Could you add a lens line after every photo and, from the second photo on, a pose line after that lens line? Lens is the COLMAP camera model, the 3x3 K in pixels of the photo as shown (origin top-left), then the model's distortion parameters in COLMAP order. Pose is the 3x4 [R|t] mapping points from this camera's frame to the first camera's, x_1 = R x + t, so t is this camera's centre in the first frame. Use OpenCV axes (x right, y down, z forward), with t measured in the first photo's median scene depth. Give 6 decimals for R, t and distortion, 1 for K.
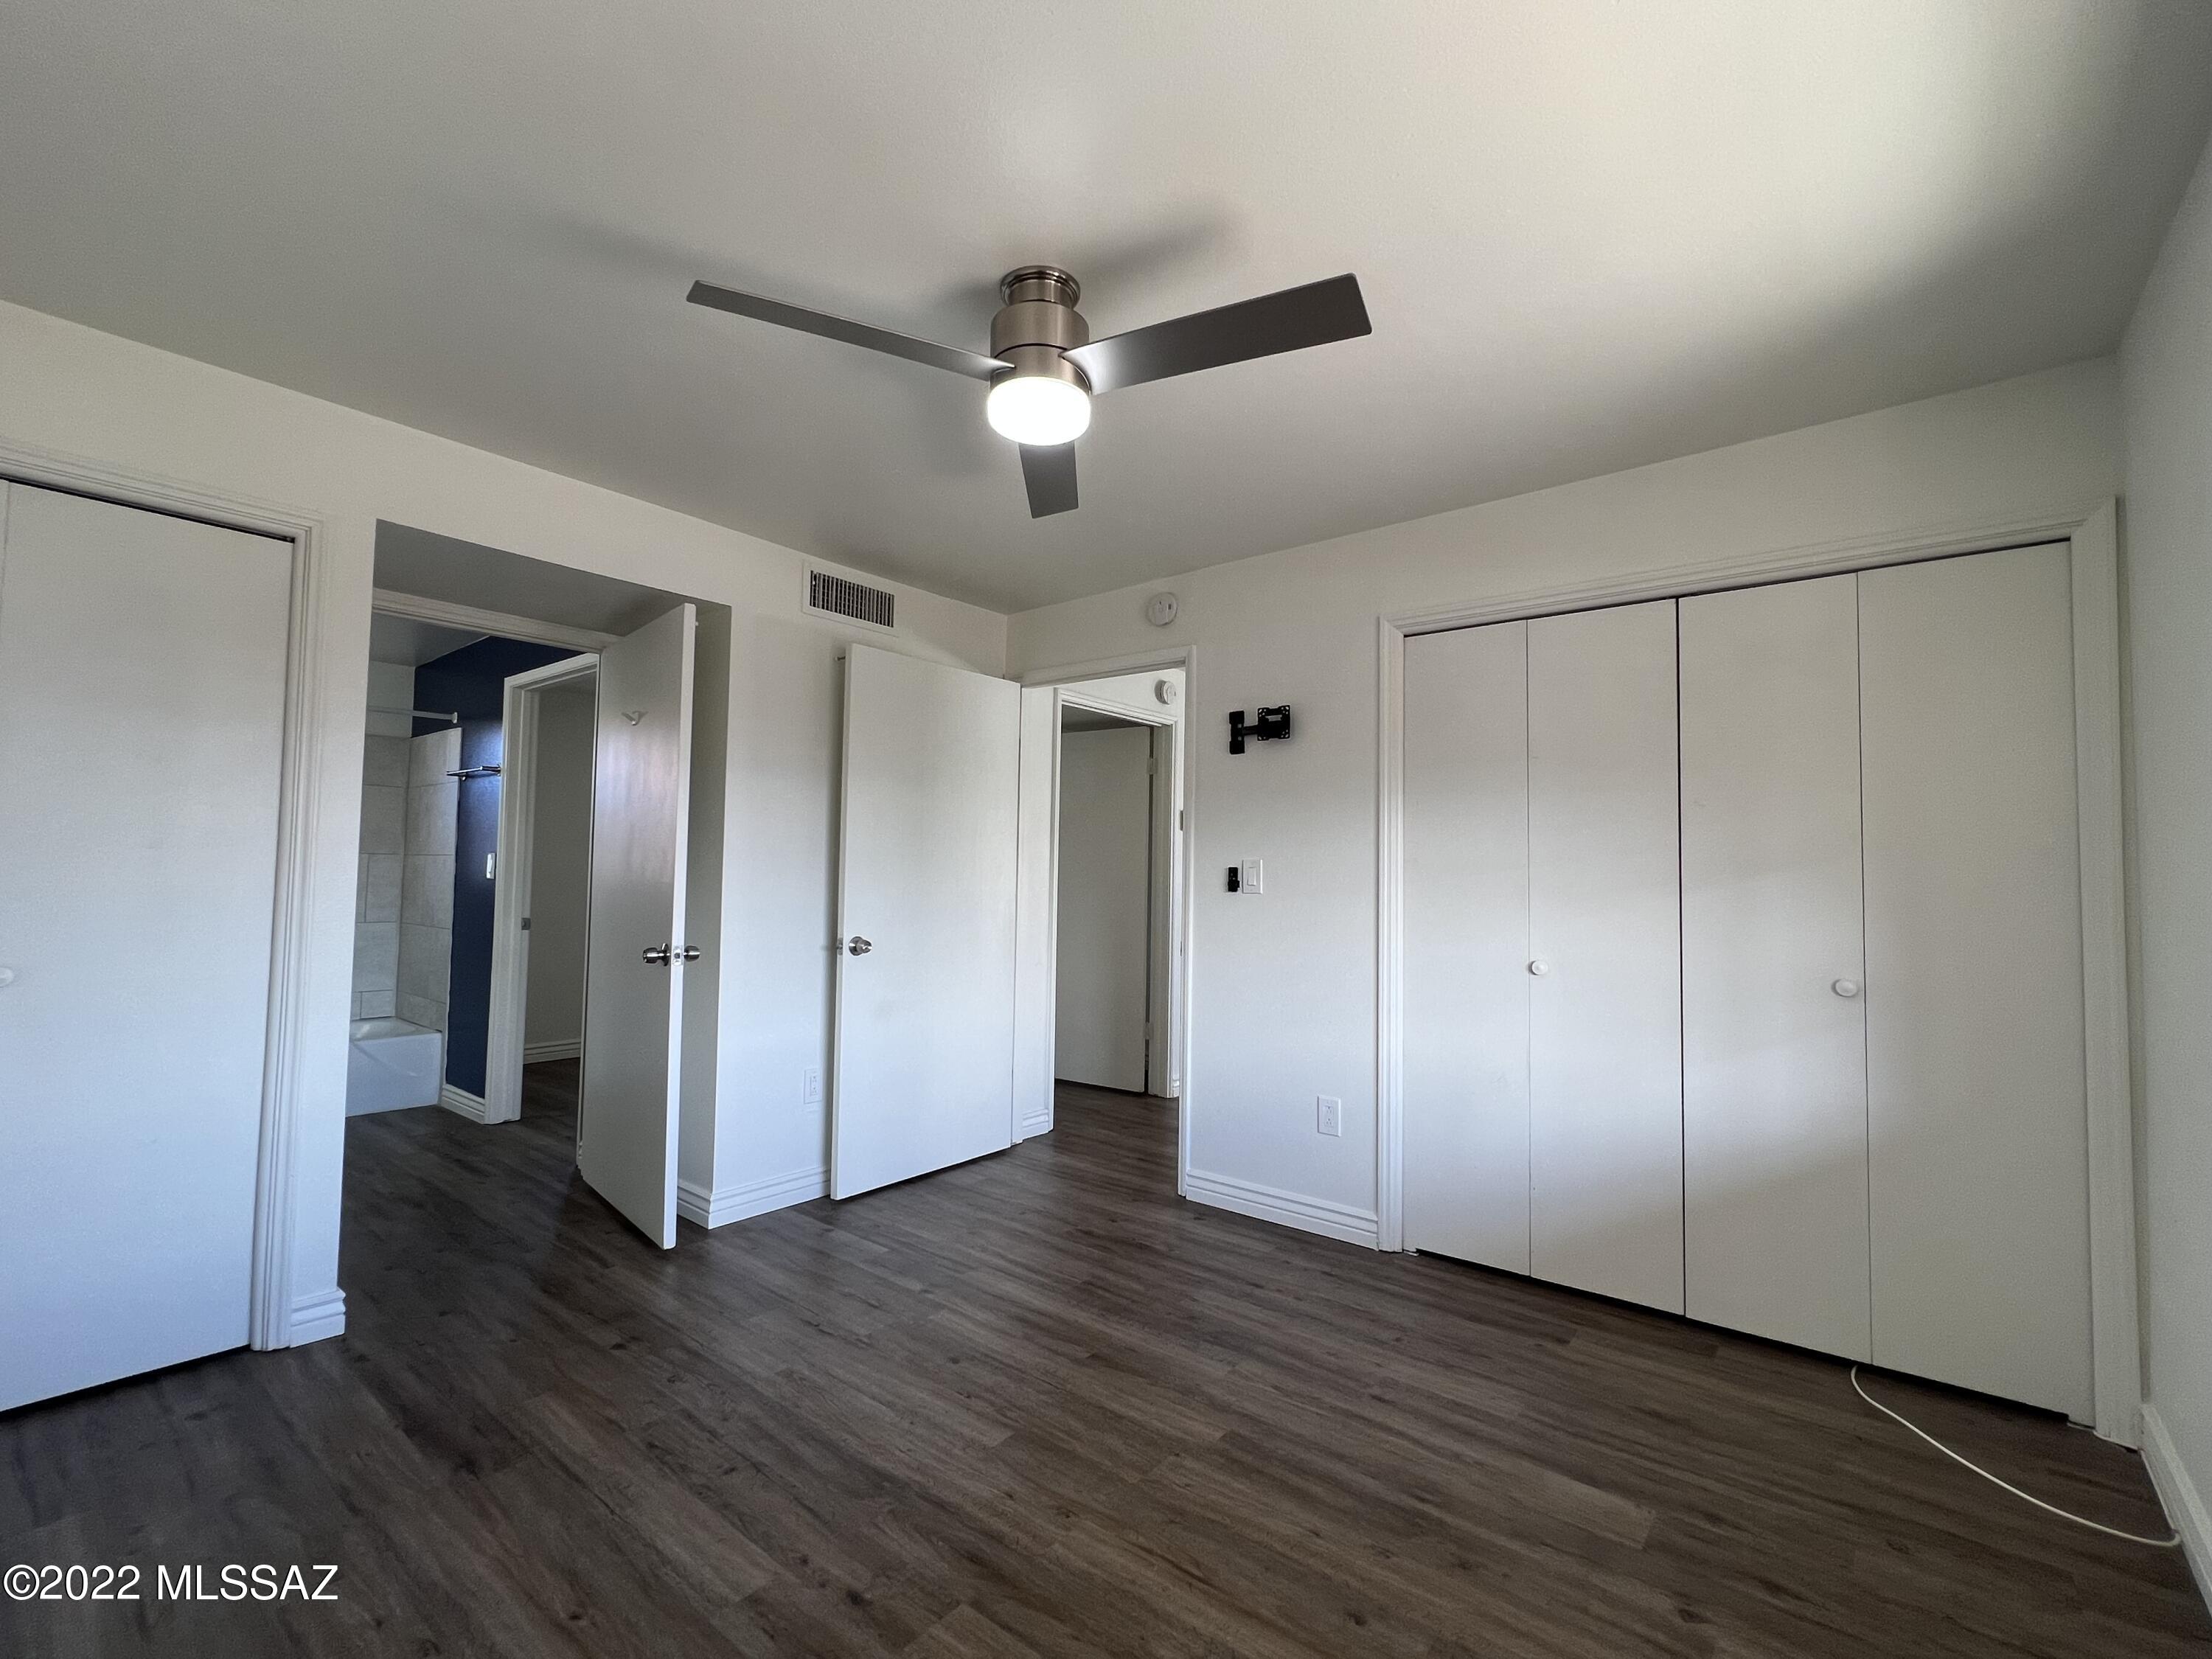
lens RADIAL K [[980.4, 0, 1102.1], [0, 980.4, 831.2], [0, 0, 1]] dist [-0.001973, 0.000444]
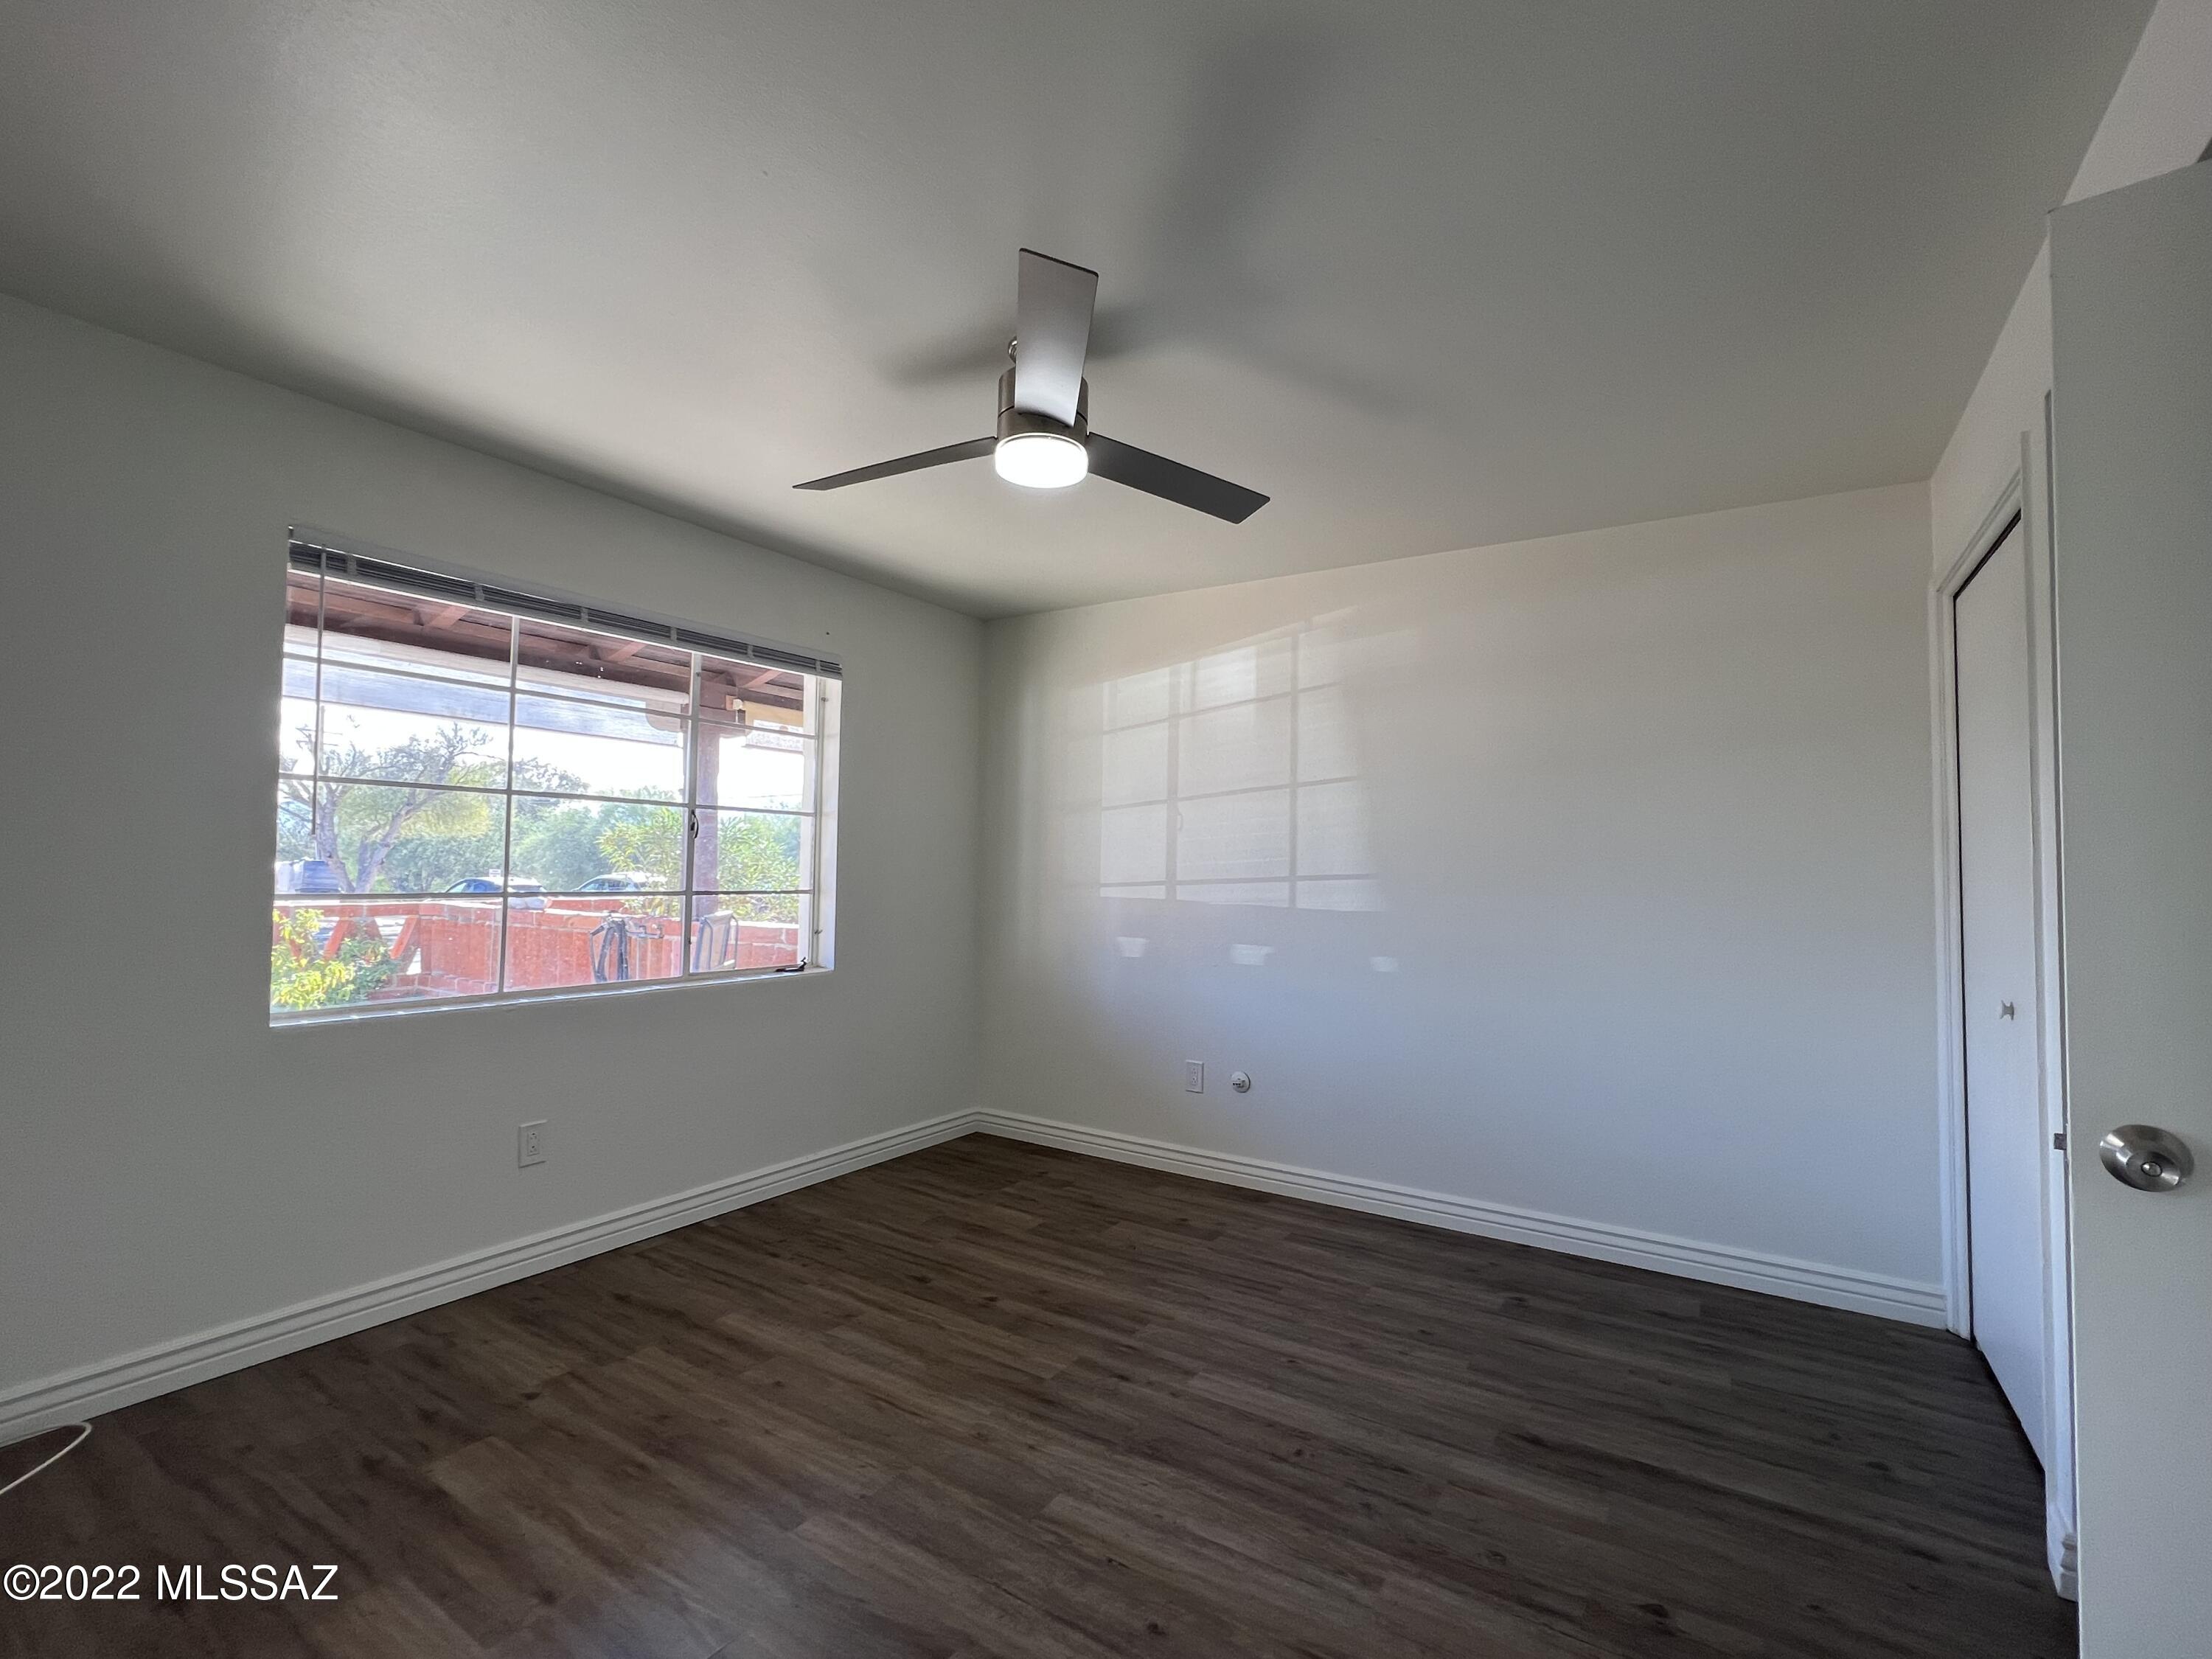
lens RADIAL K [[980.4, 0, 1109.1], [0, 980.4, 829.6], [0, 0, 1]] dist [-0.001973, 0.000444]
pose [[-0.993496, -0.037510, -0.107508, -0.034895], [-0.027687, 0.995425, -0.091443, 0.081667], [0.110446, -0.087872, -0.989990, 2.112975]]
